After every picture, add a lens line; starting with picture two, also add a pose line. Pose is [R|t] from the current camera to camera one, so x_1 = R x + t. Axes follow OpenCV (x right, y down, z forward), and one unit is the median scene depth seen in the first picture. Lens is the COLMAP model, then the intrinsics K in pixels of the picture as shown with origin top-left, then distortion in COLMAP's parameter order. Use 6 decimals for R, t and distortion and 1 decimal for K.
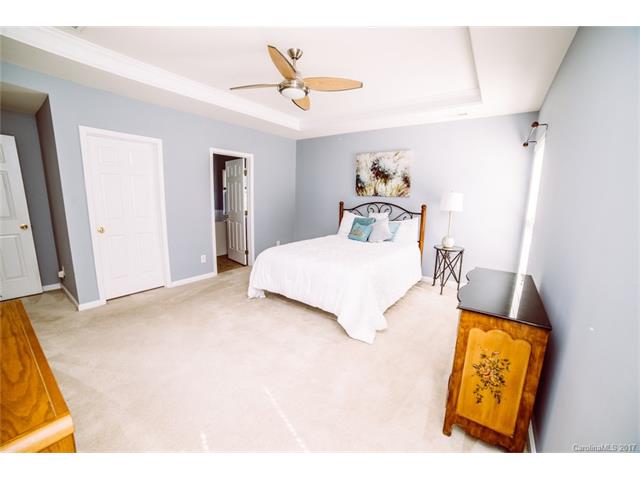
lens RADIAL K [[260.7, 0, 320.0], [0, 260.7, 240.0], [0, 0, 1]] dist [-0.106426, 0.034954]
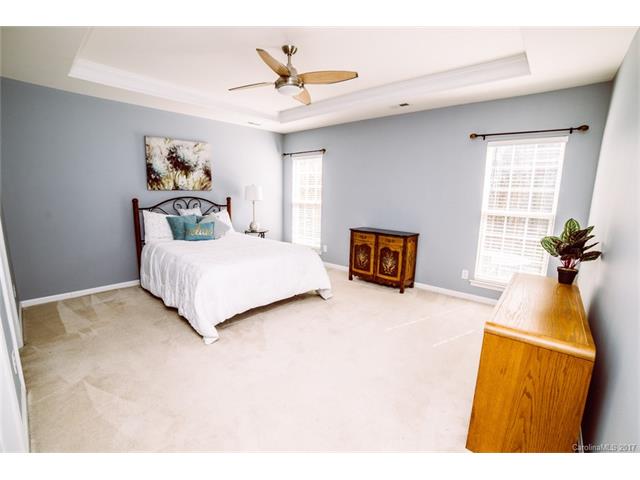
lens RADIAL K [[260.7, 0, 320.0], [0, 260.7, 240.0], [0, 0, 1]] dist [-0.106426, 0.034954]
pose [[0.124709, -0.175633, 0.976525, -0.592612], [0.181082, 0.971707, 0.151641, -0.051264], [-0.975529, 0.157920, 0.152985, 0.449495]]
